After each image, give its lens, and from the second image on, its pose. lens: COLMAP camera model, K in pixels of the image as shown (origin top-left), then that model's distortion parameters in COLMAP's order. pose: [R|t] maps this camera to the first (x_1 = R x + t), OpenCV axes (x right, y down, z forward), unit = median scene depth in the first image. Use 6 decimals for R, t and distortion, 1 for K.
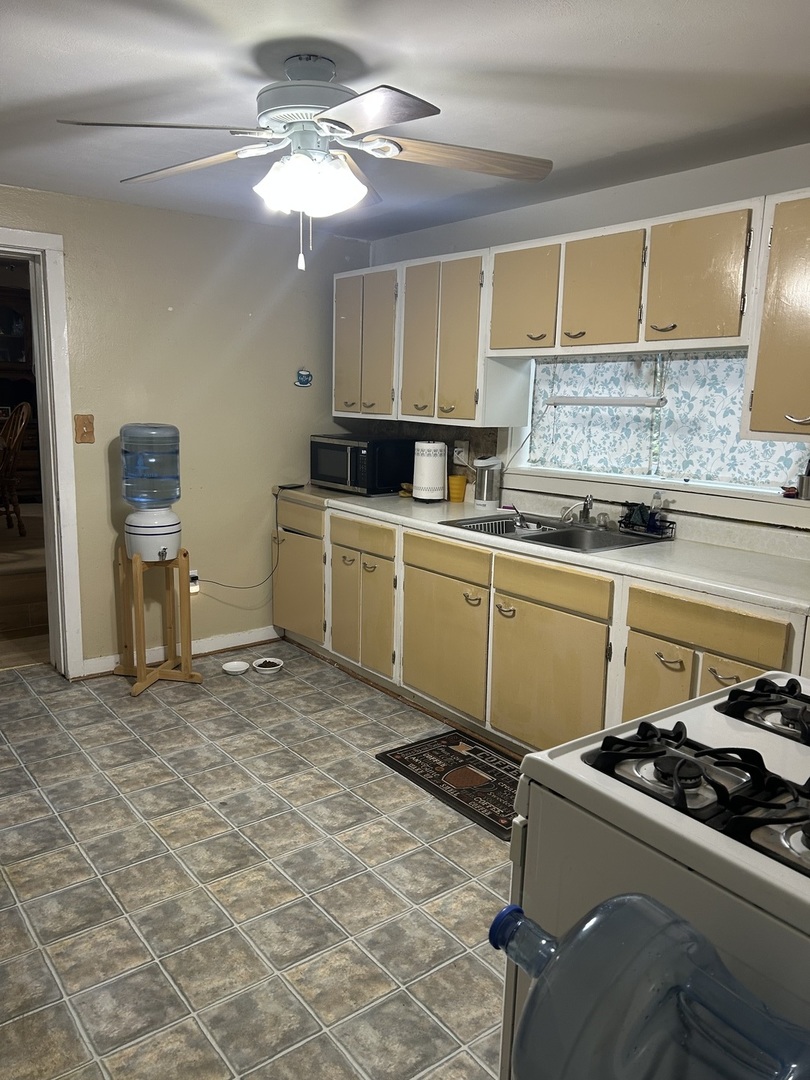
lens RADIAL K [[817.6, 0, 403.2], [0, 817.6, 543.6], [0, 0, 1]] dist [0.055249, -0.058111]
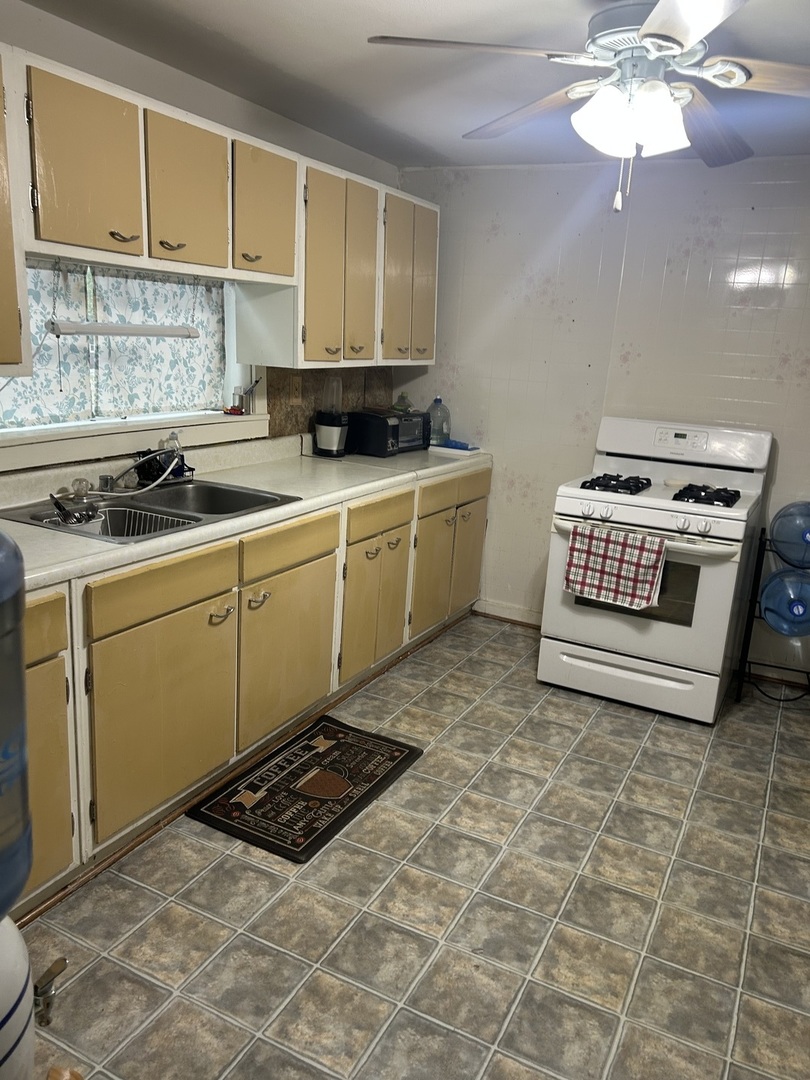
lens RADIAL K [[817.6, 0, 403.2], [0, 817.6, 543.6], [0, 0, 1]] dist [0.055249, -0.058111]
pose [[-0.424095, -0.264678, 0.866077, -0.626178], [0.103299, 0.935959, 0.336617, -0.230322], [-0.899707, 0.232222, -0.369594, 1.154955]]
